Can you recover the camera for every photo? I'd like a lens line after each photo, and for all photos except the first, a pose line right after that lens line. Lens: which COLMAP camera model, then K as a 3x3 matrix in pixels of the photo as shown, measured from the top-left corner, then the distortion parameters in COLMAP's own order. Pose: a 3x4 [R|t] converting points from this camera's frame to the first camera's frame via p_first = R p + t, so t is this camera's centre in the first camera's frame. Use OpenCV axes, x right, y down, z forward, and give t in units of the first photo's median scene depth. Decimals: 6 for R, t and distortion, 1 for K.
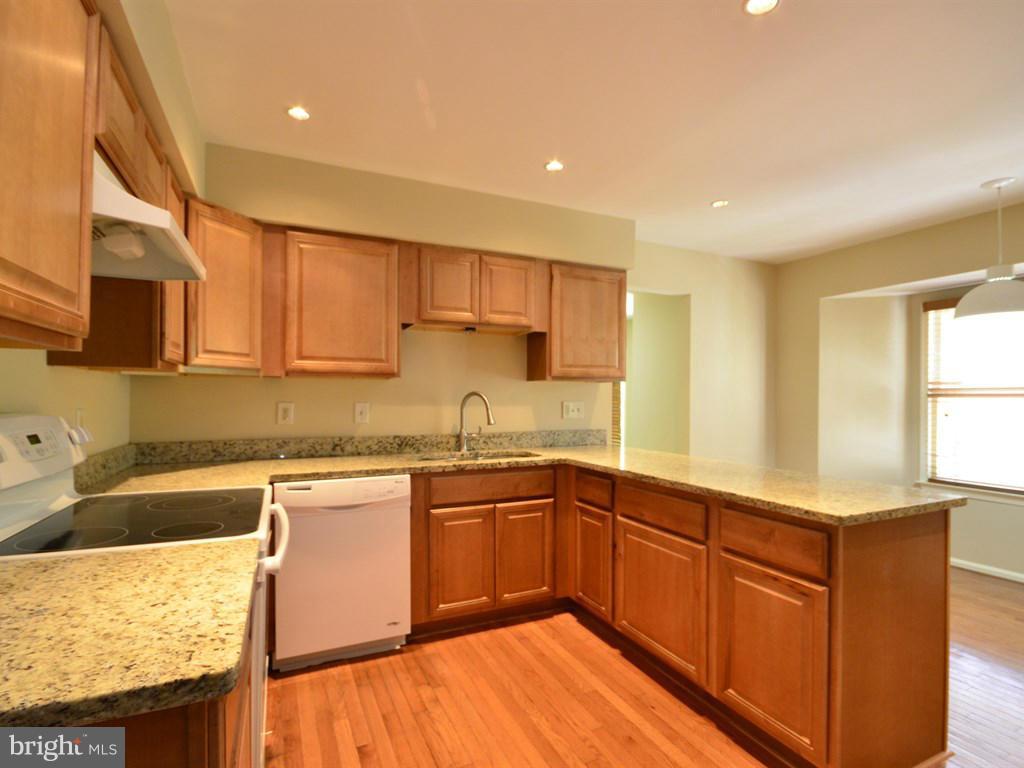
lens RADIAL K [[506.0, 0, 514.5], [0, 506.0, 397.9], [0, 0, 1]] dist [-0.002221, -0.001401]
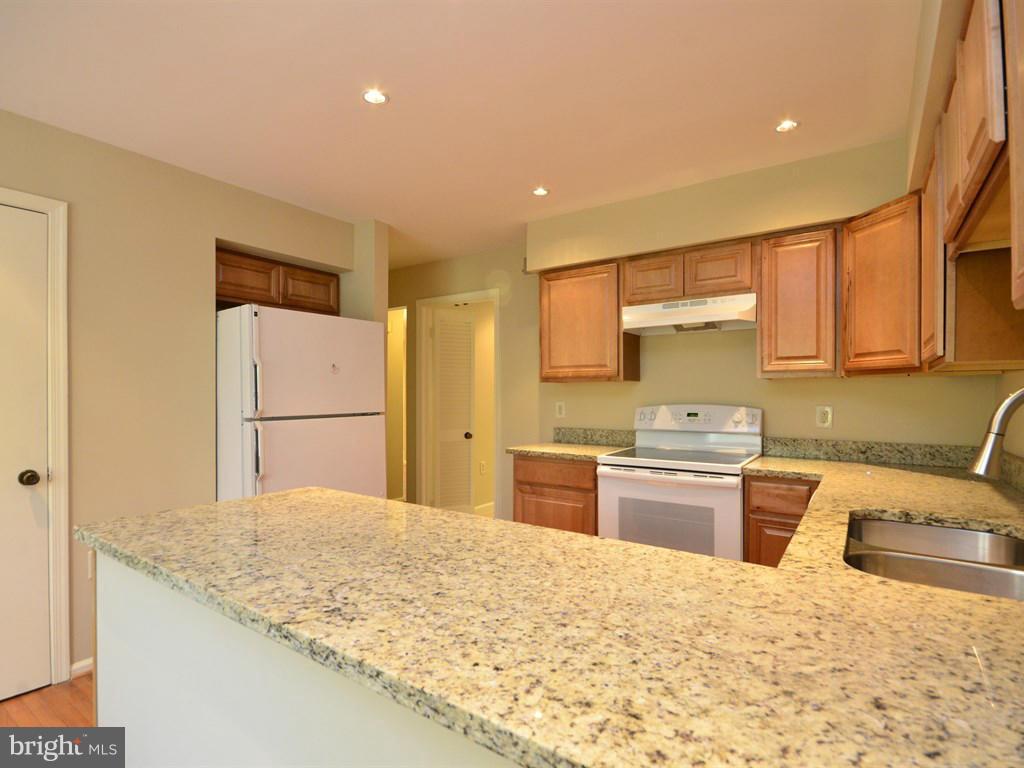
lens RADIAL K [[506.0, 0, 514.5], [0, 506.0, 397.9], [0, 0, 1]] dist [-0.002221, -0.001401]
pose [[-0.860520, -0.001879, -0.509413, 0.457085], [-0.005975, 0.999962, 0.006404, -0.003217], [0.509381, 0.008554, -0.860499, 1.250968]]
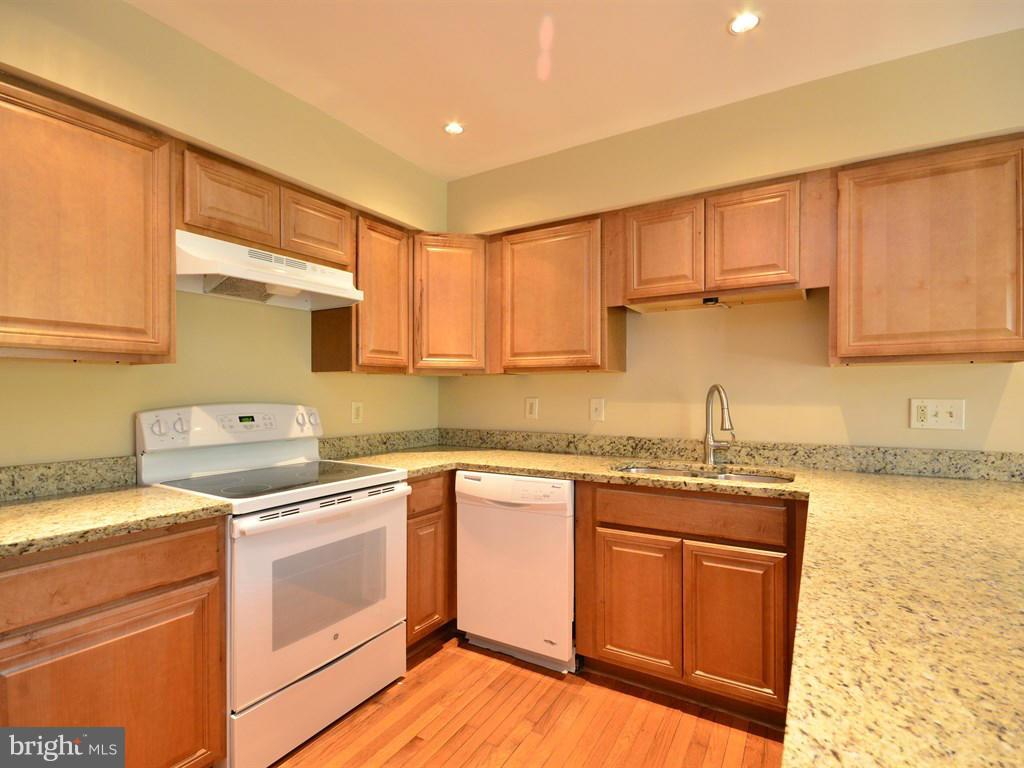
lens RADIAL K [[506.0, 0, 514.5], [0, 506.0, 397.9], [0, 0, 1]] dist [-0.002221, -0.001401]
pose [[0.561203, 0.003348, -0.827672, 0.416212], [0.001377, 0.999987, 0.004979, 0.003662], [0.827677, -0.003934, 0.561190, 0.387675]]
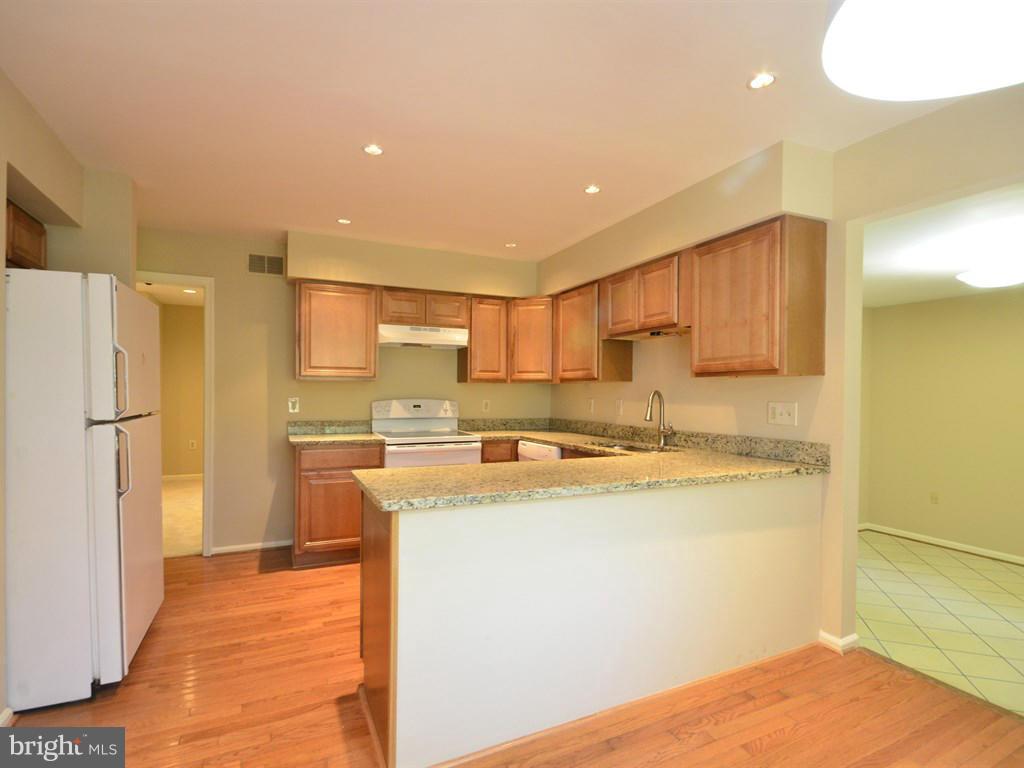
lens RADIAL K [[506.0, 0, 514.5], [0, 506.0, 397.9], [0, 0, 1]] dist [-0.002221, -0.001401]
pose [[0.007588, 0.003675, -0.999964, 1.141787], [-0.011001, 0.999933, 0.003592, 0.003423], [0.999911, 0.010974, 0.007628, 0.778228]]
